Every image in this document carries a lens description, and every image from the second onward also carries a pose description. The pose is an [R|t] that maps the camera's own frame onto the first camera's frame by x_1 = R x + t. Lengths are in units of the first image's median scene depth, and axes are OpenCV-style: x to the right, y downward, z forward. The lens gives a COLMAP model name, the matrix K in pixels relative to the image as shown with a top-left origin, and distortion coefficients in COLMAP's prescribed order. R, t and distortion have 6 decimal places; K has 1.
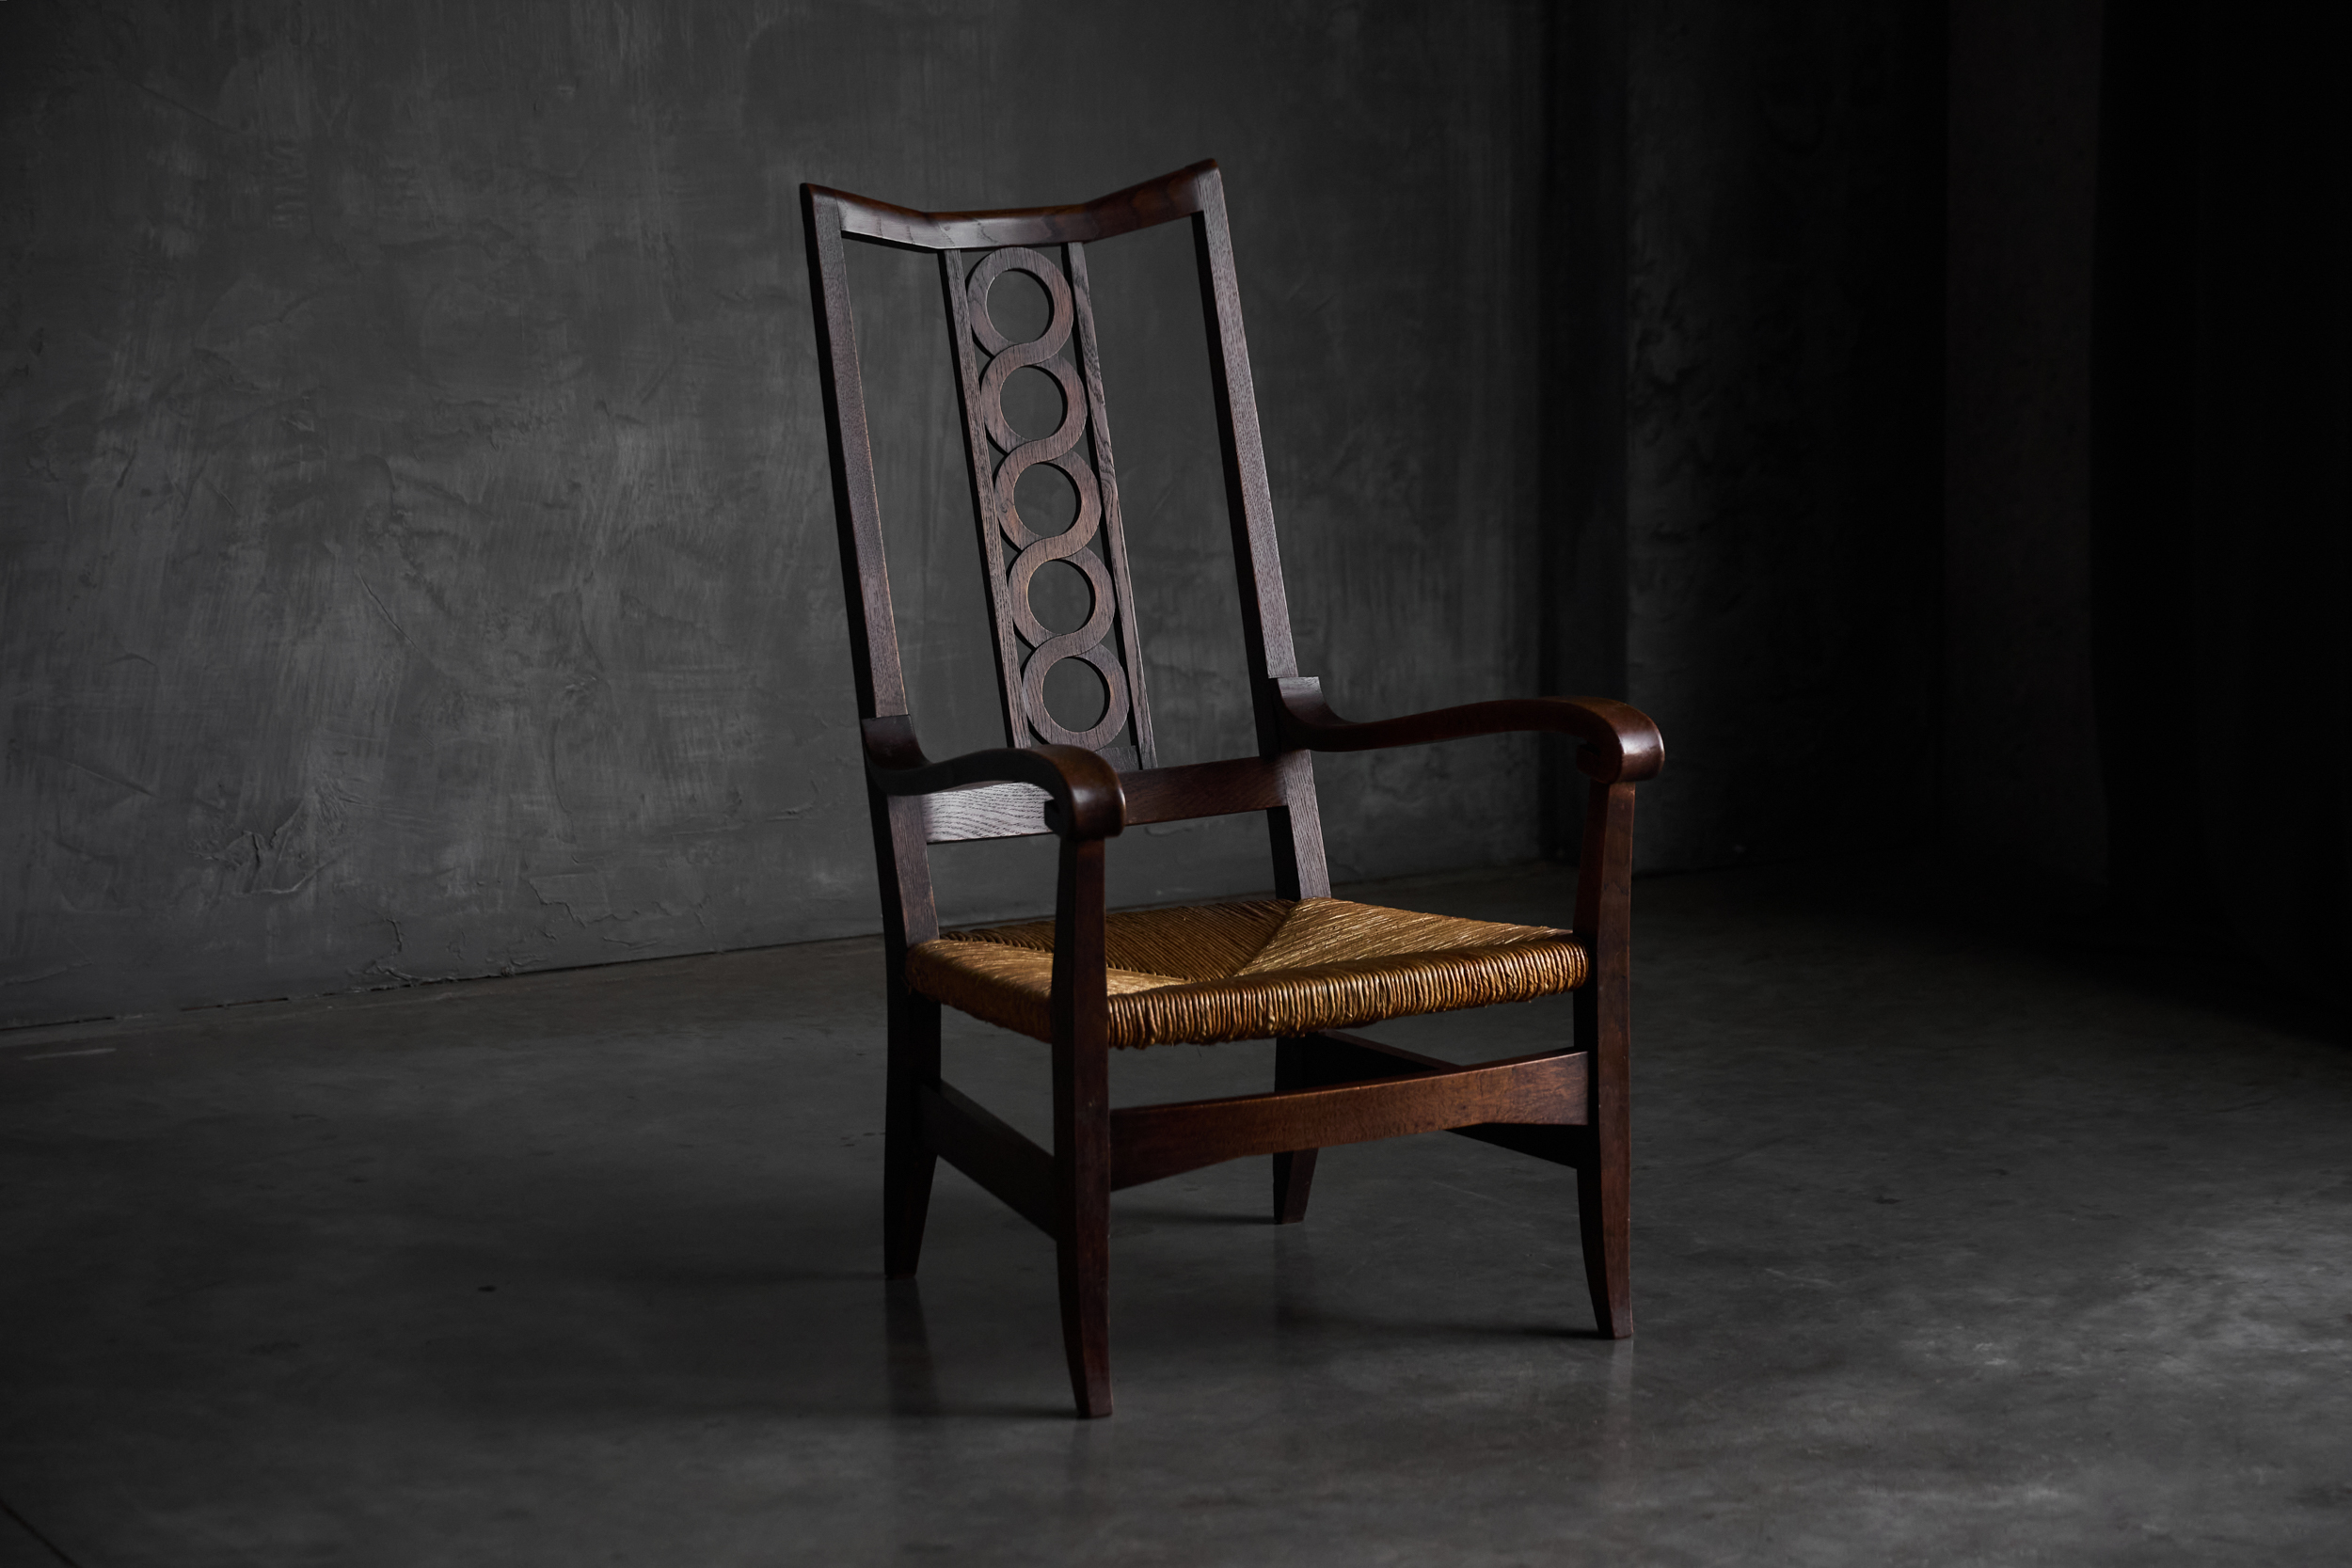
lens RADIAL K [[6566.2, 0, 1258.4], [0, 6566.2, 860.7], [0, 0, 1]] dist [-0.042149, 0.000000]
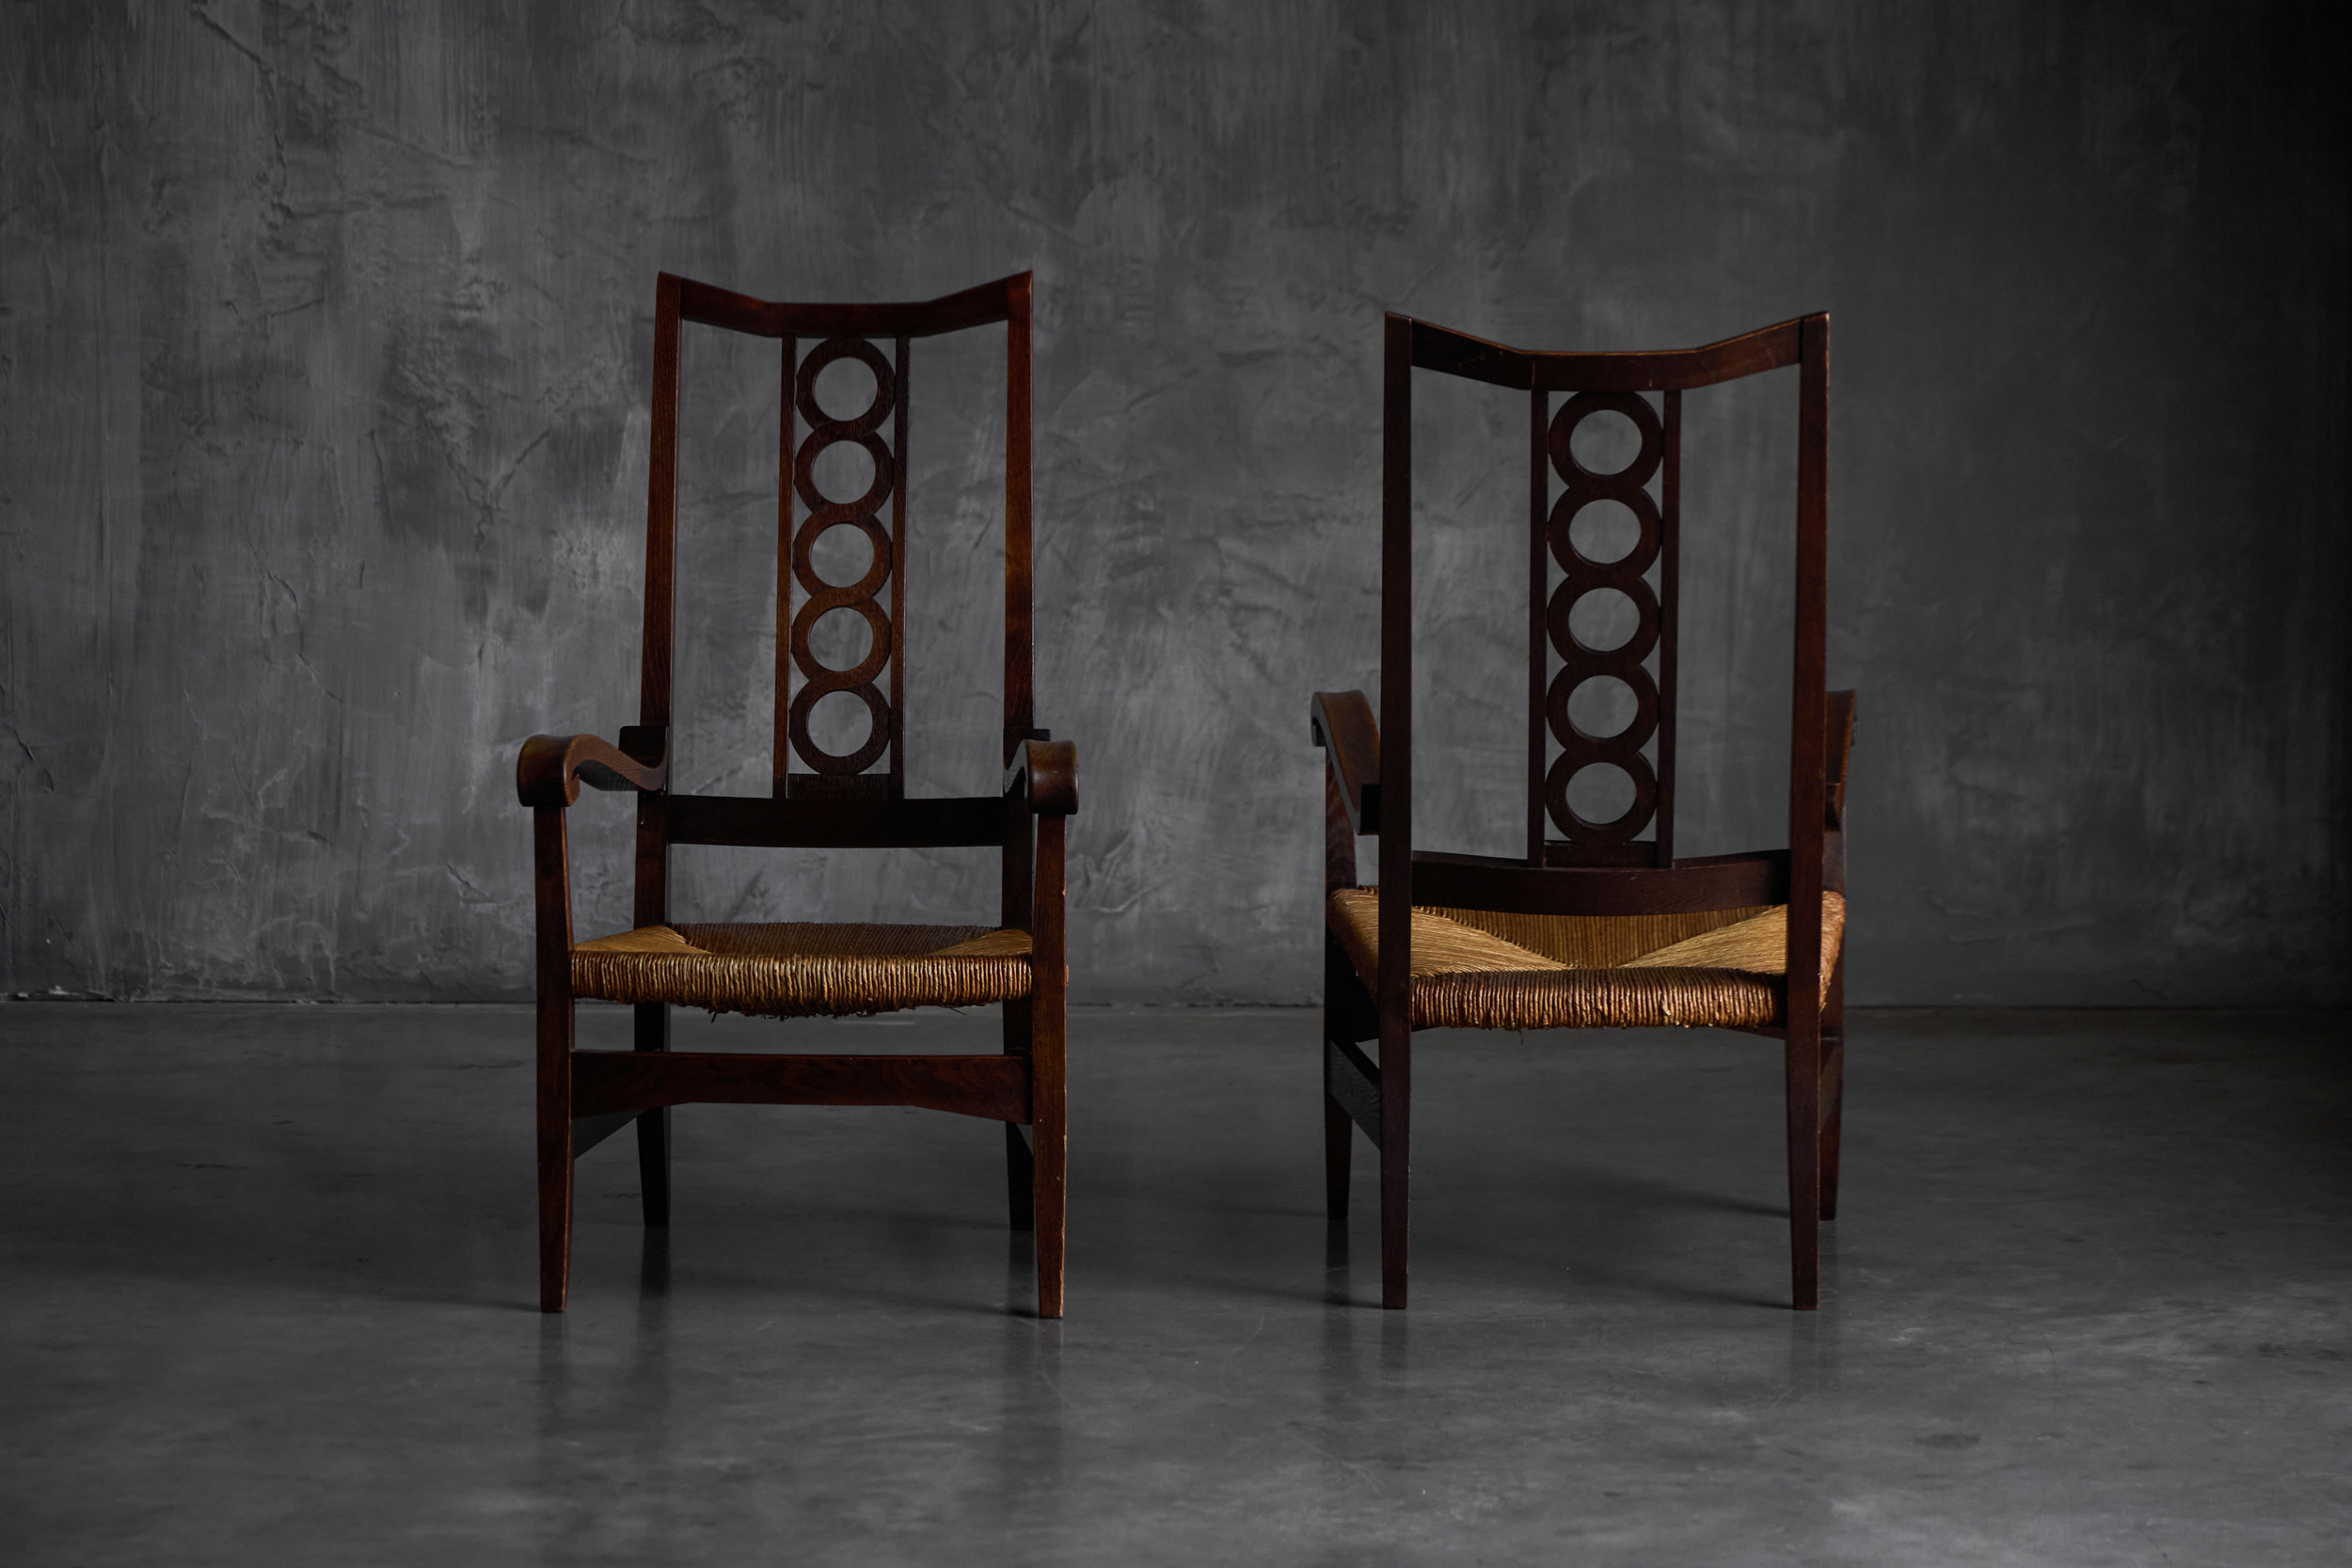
lens RADIAL K [[7202.5, 0, 1147.4], [0, 7202.5, 971.8], [0, 0, 1]] dist [-0.041744, 0.000000]
pose [[0.882363, 0.076482, -0.464313, 0.447418], [-0.097711, 0.994976, -0.021794, 0.042621], [0.460314, 0.064599, 0.885403, -0.114984]]
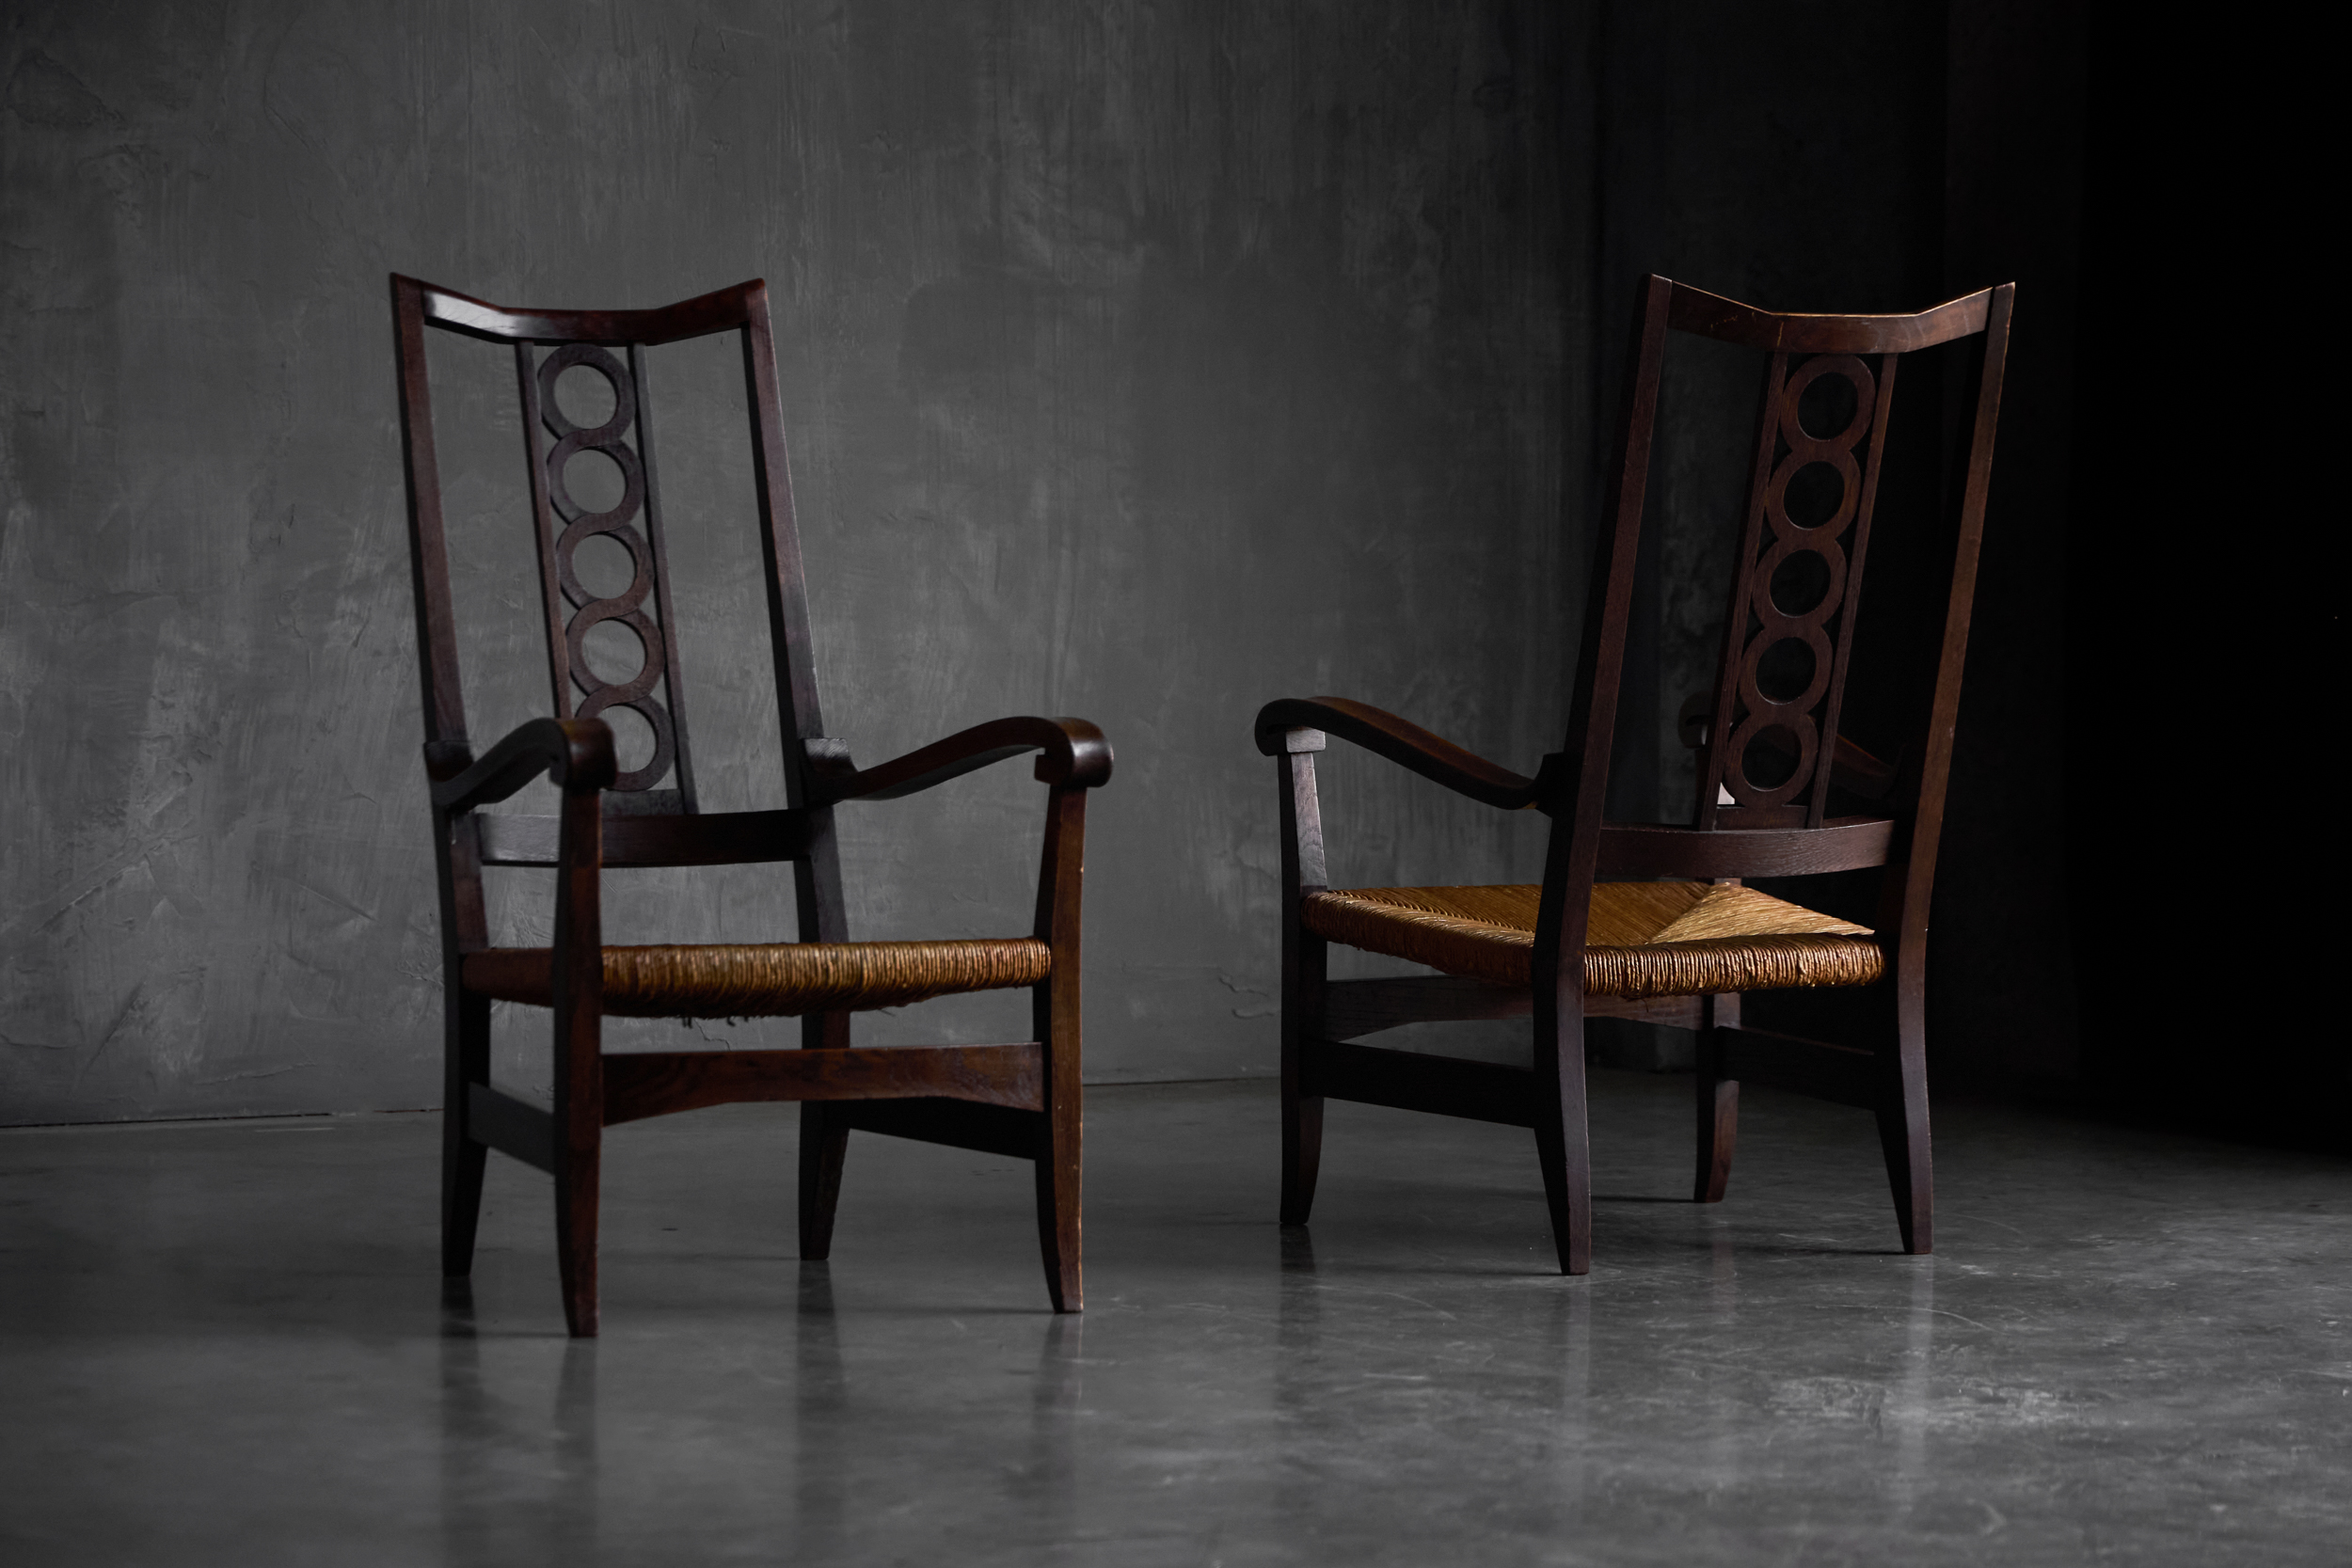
lens RADIAL K [[6211.2, 0, 1243.5], [0, 6211.2, 948.1], [0, 0, 1]] dist [-0.071237, 0.000000]
pose [[0.999811, 0.017648, -0.008142, -0.007372], [-0.018498, 0.992594, -0.120062, 0.121821], [0.005962, 0.120190, 0.992733, -0.074706]]
